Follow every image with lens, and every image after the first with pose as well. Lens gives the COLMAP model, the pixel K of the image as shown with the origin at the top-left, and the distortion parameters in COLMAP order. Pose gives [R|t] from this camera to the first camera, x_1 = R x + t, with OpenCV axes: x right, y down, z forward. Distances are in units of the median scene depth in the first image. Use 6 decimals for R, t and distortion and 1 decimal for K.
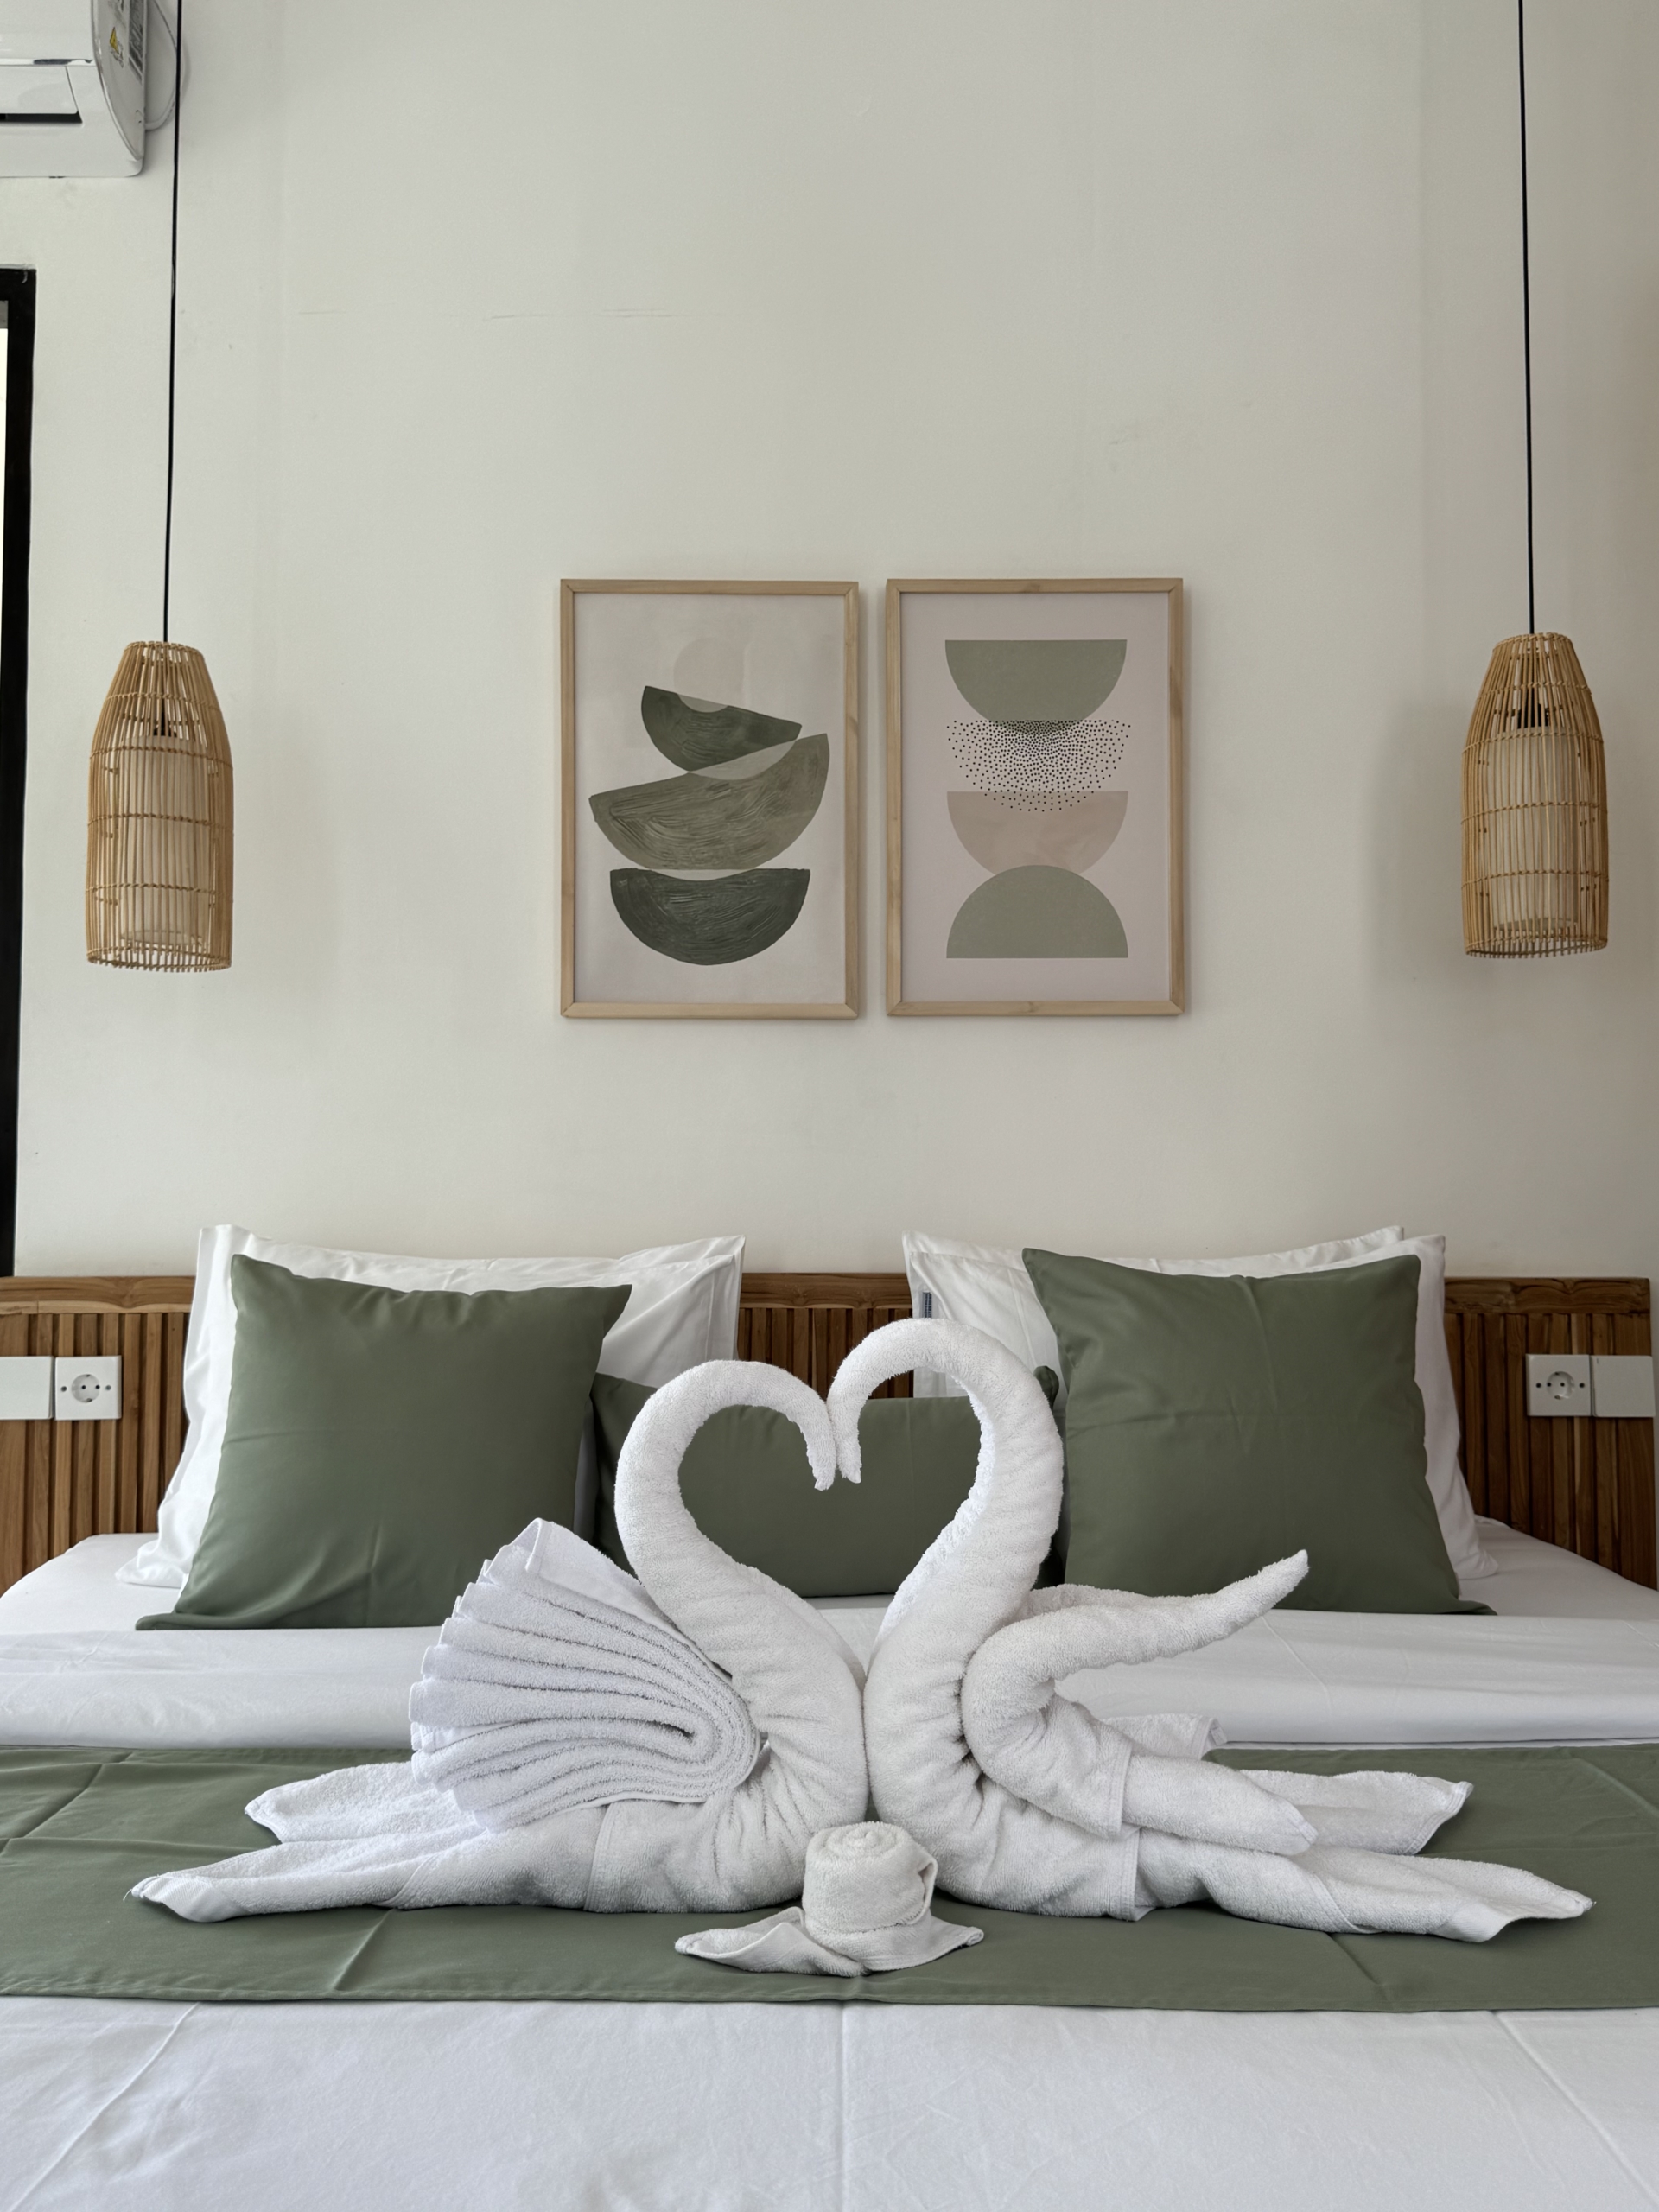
lens RADIAL K [[1815.6, 0, 835.8], [0, 1815.6, 1113.9], [0, 0, 1]] dist [0.138811, -0.232397]
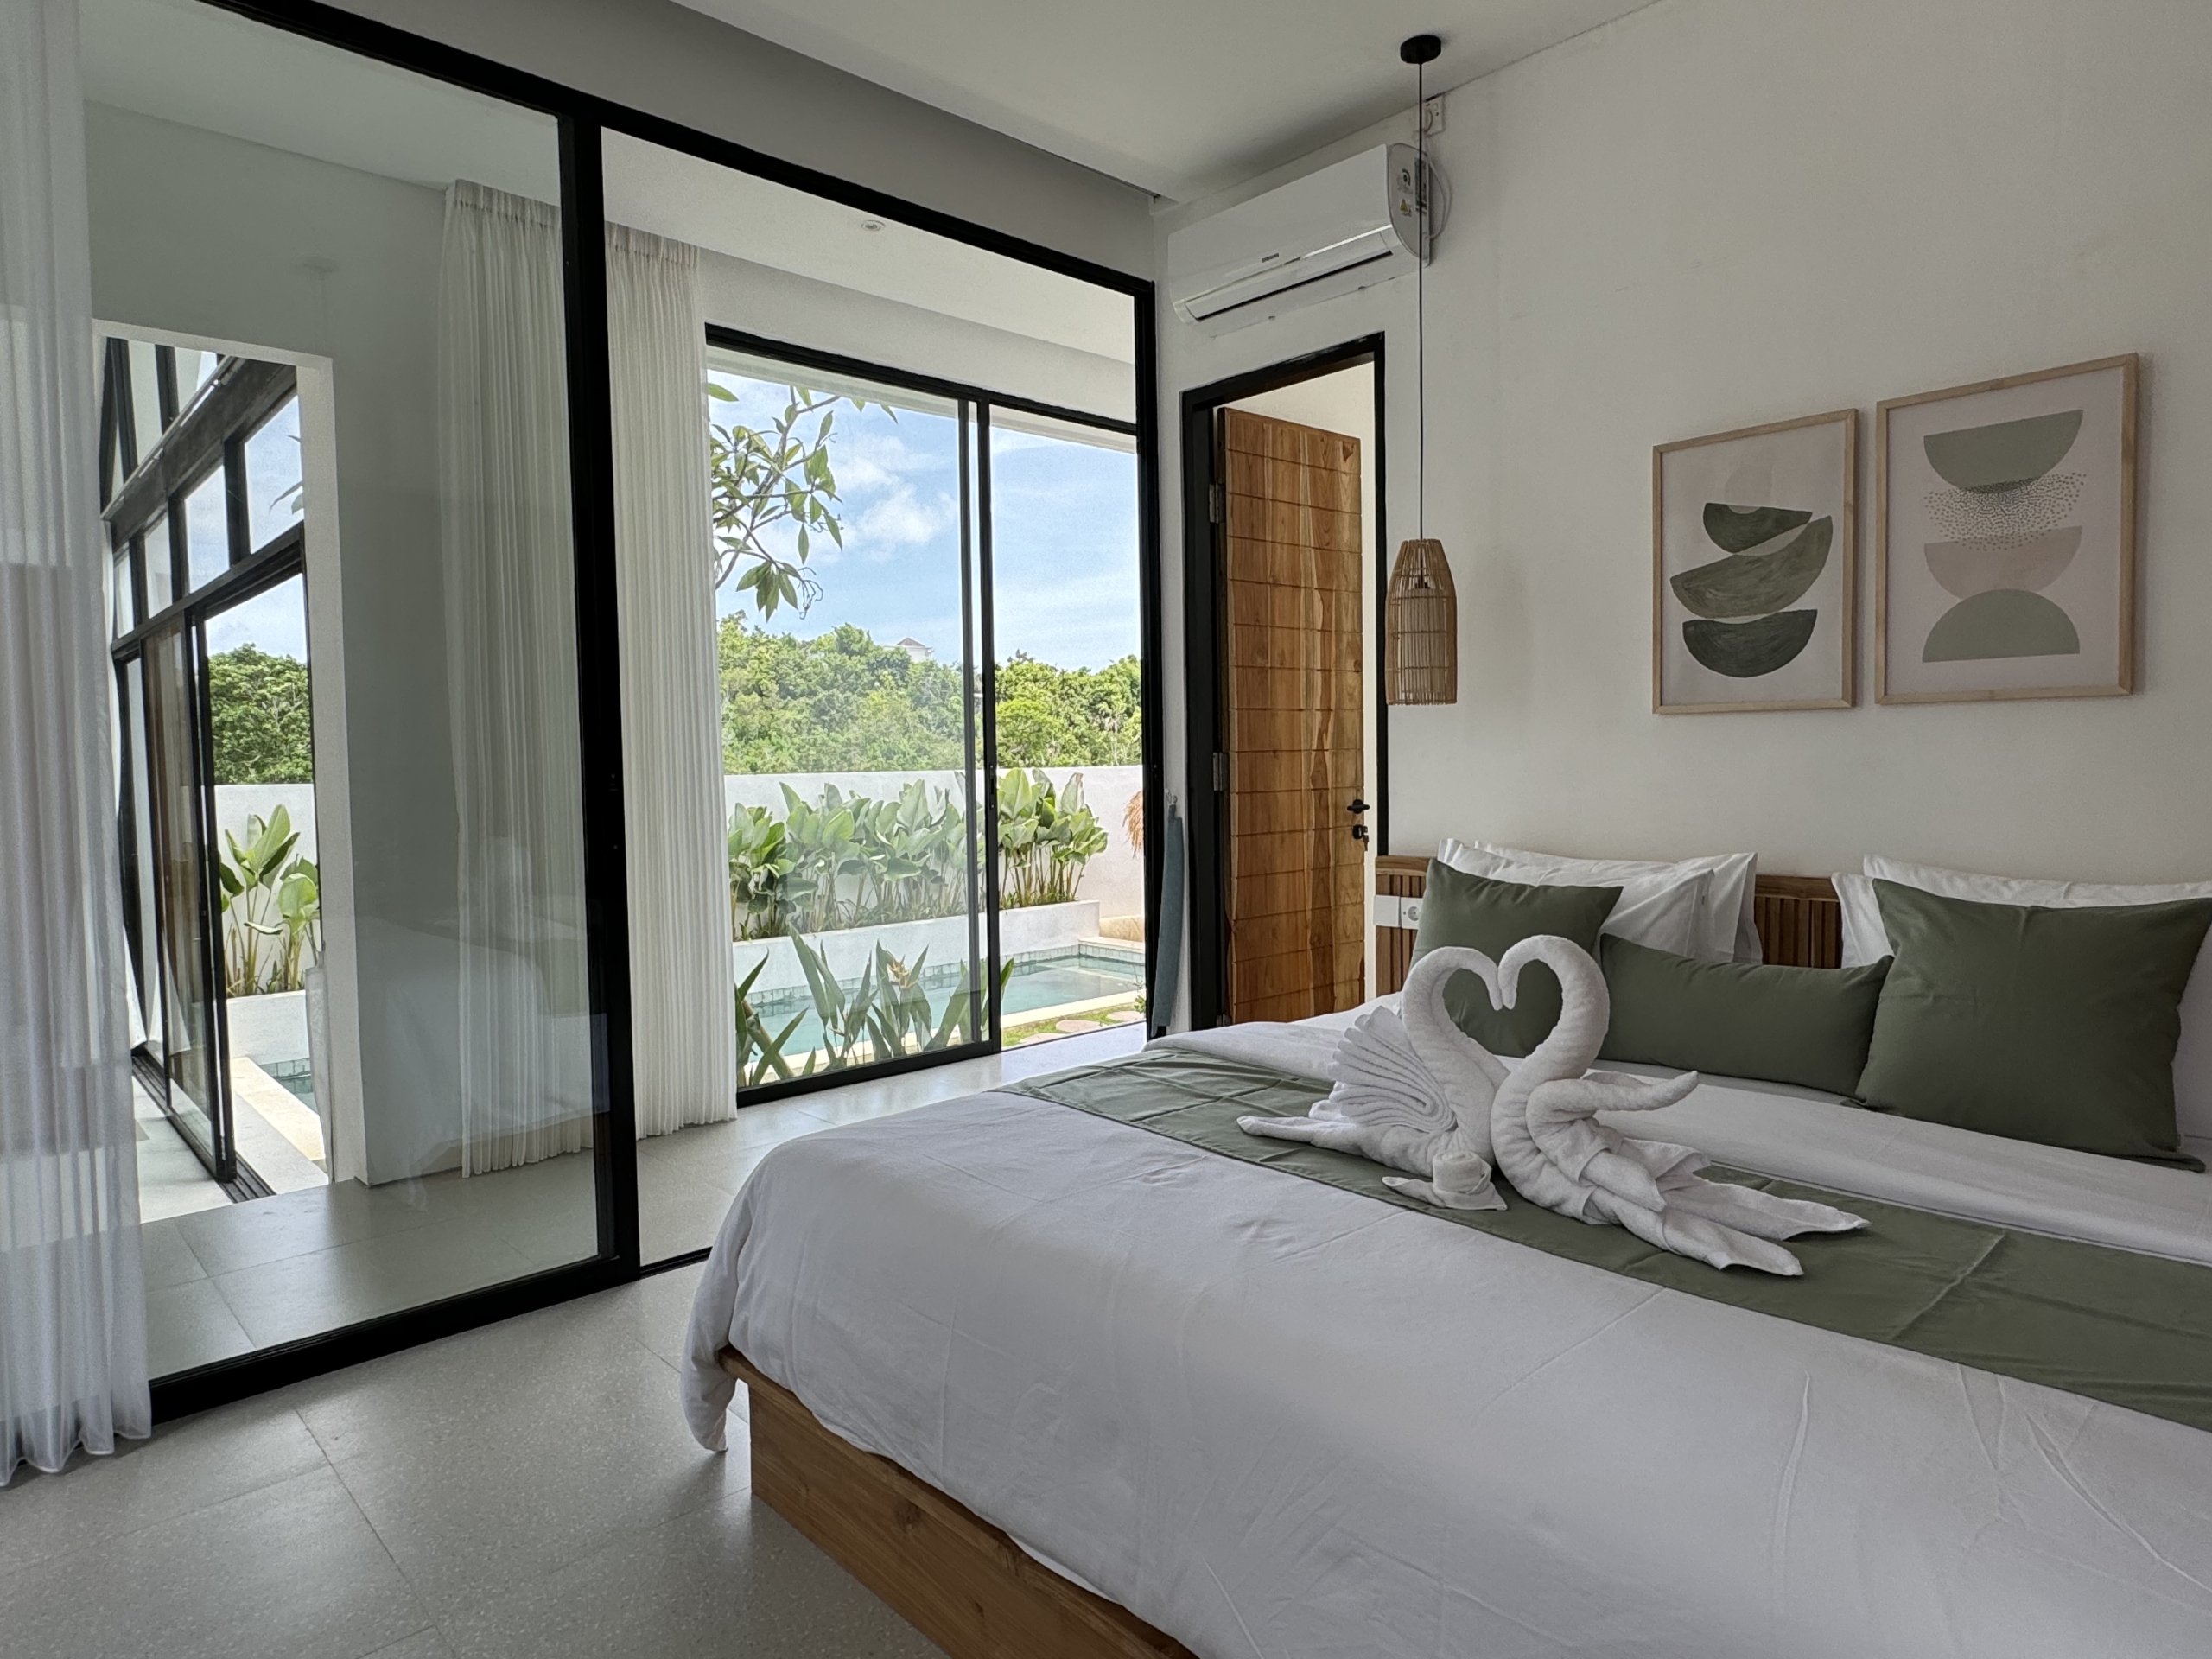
lens RADIAL K [[1299.0, 0, 1104.0], [0, 1299.0, 811.7], [0, 0, 1]] dist [0.002568, -0.001136]
pose [[0.671265, 0.018852, -0.740977, 0.403238], [0.052683, 0.995935, 0.073065, -0.080628], [0.739342, -0.088083, 0.667543, -0.170073]]
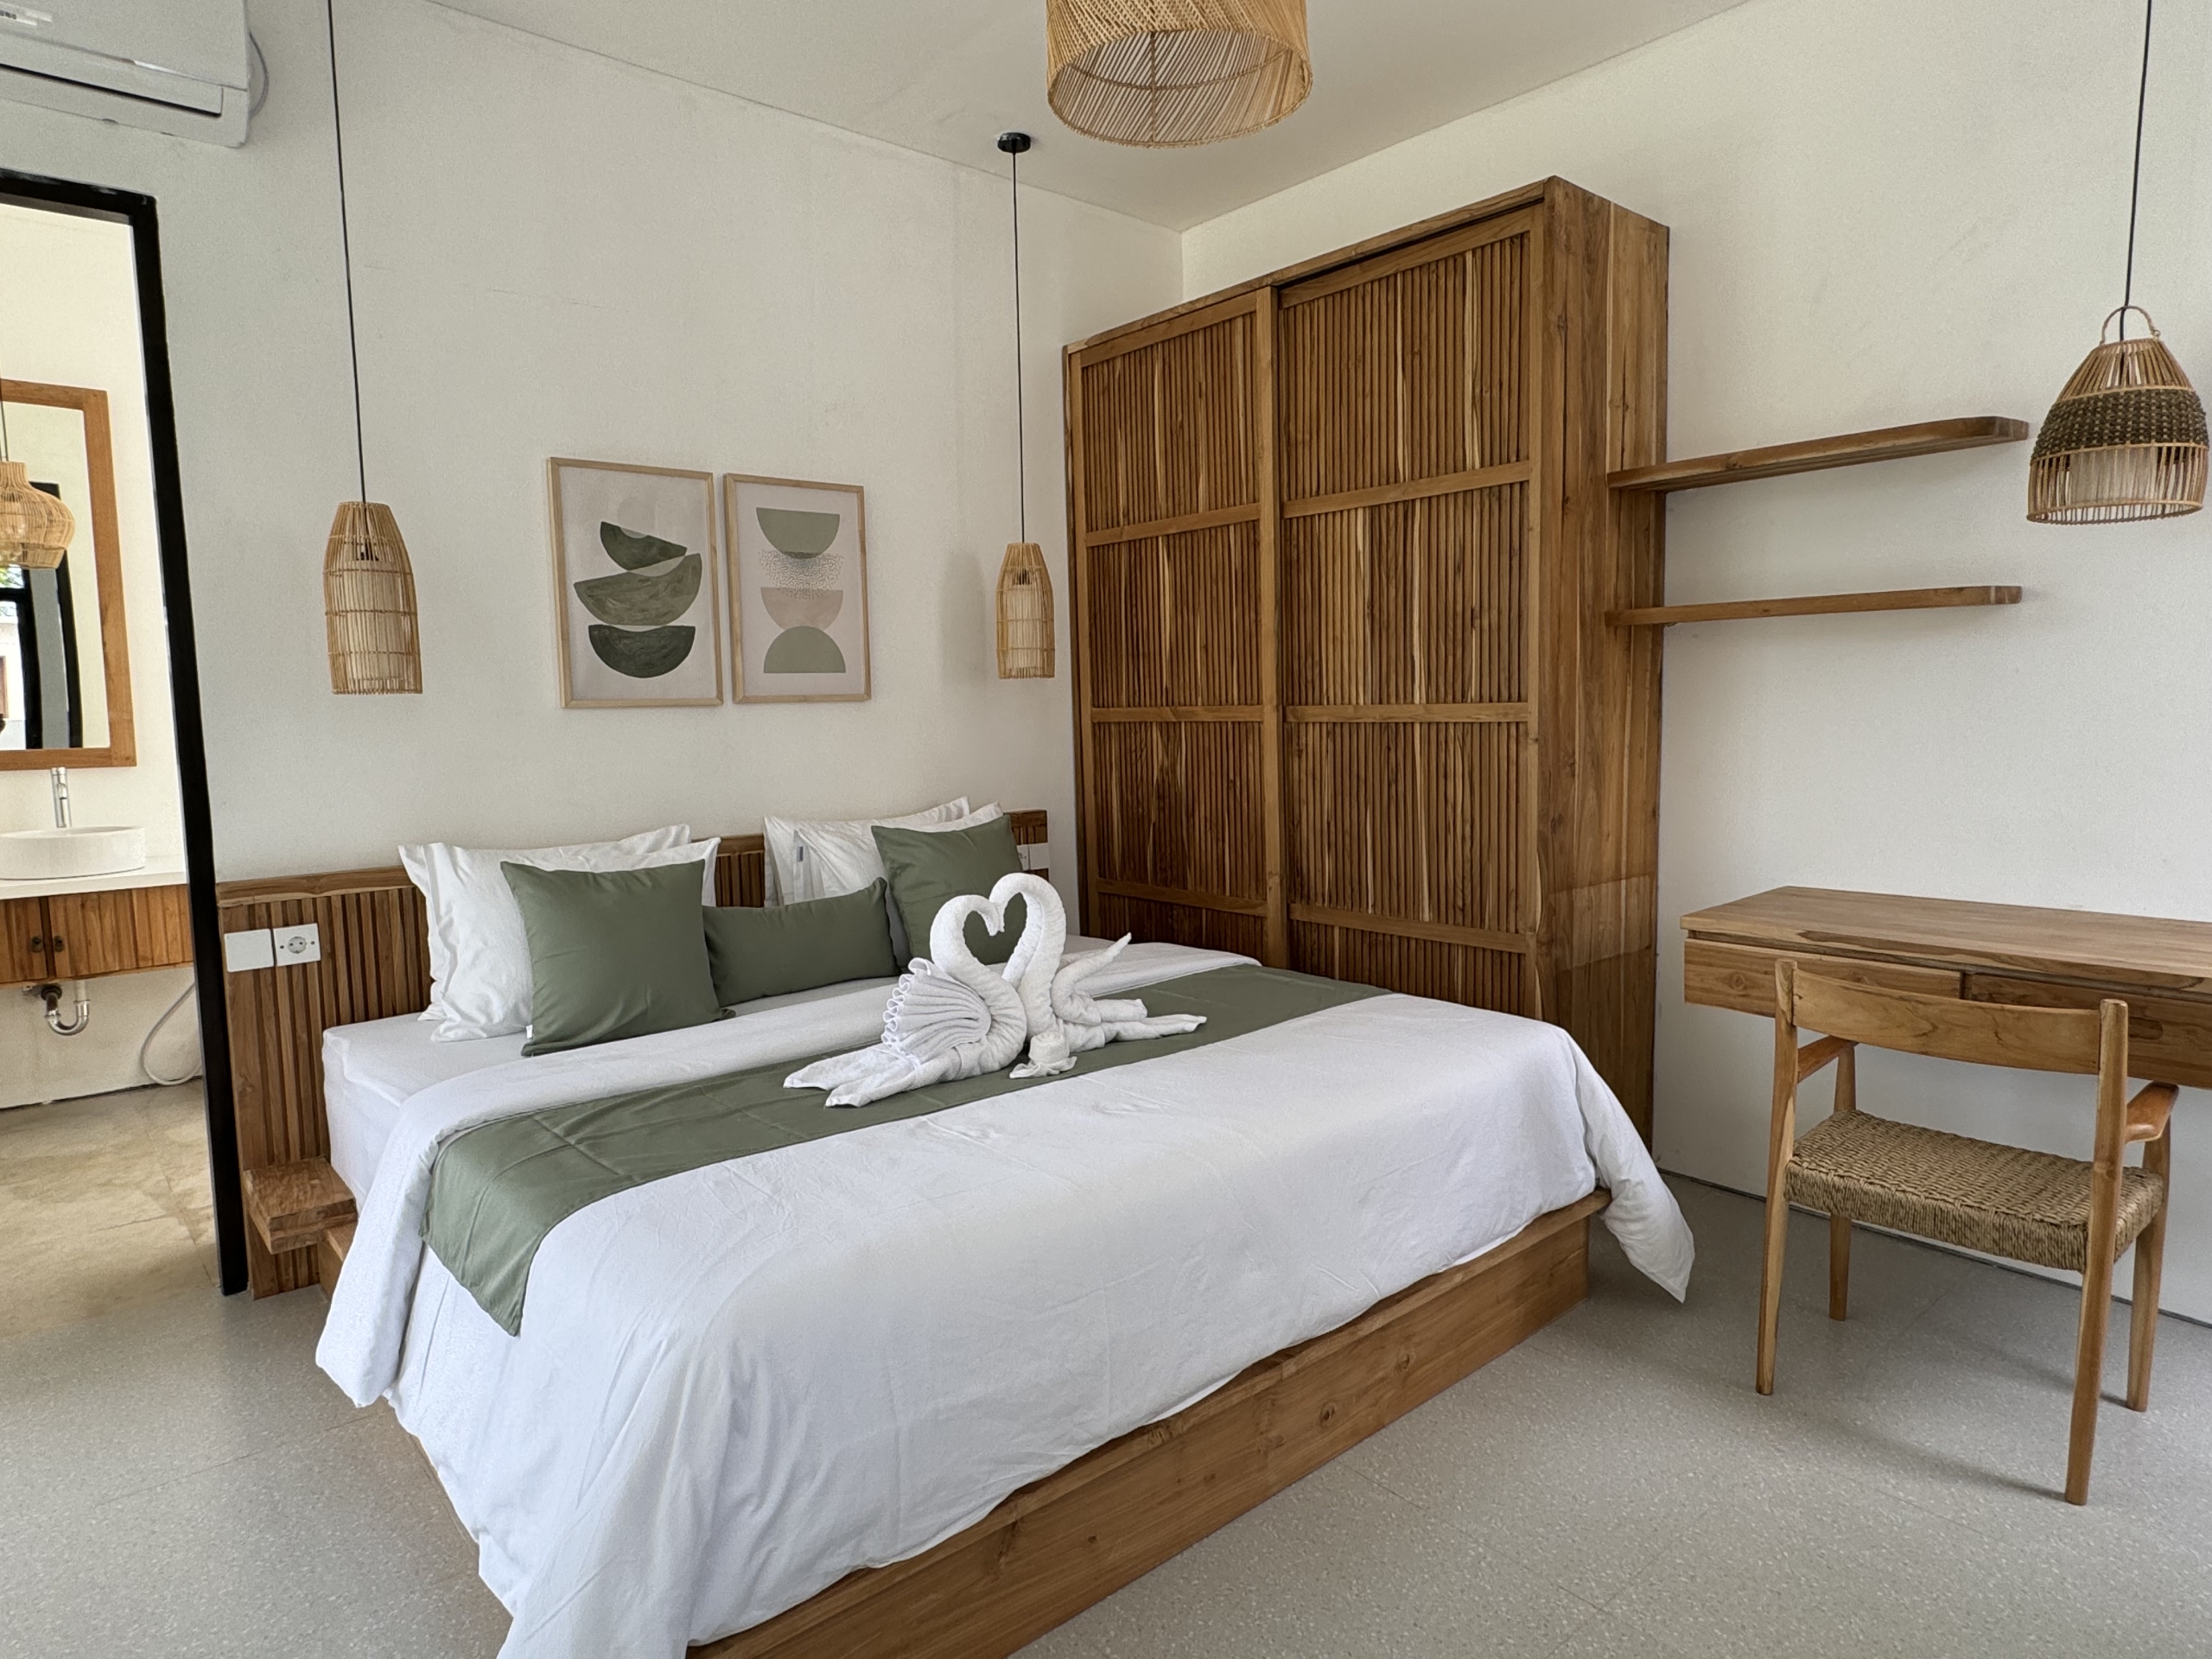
lens RADIAL K [[1299.0, 0, 1104.0], [0, 1299.0, 811.7], [0, 0, 1]] dist [0.002568, -0.001136]
pose [[0.770203, -0.070251, 0.633918, -0.576394], [-0.012938, 0.991990, 0.125651, -0.123488], [-0.637667, -0.104978, 0.763125, -0.327601]]
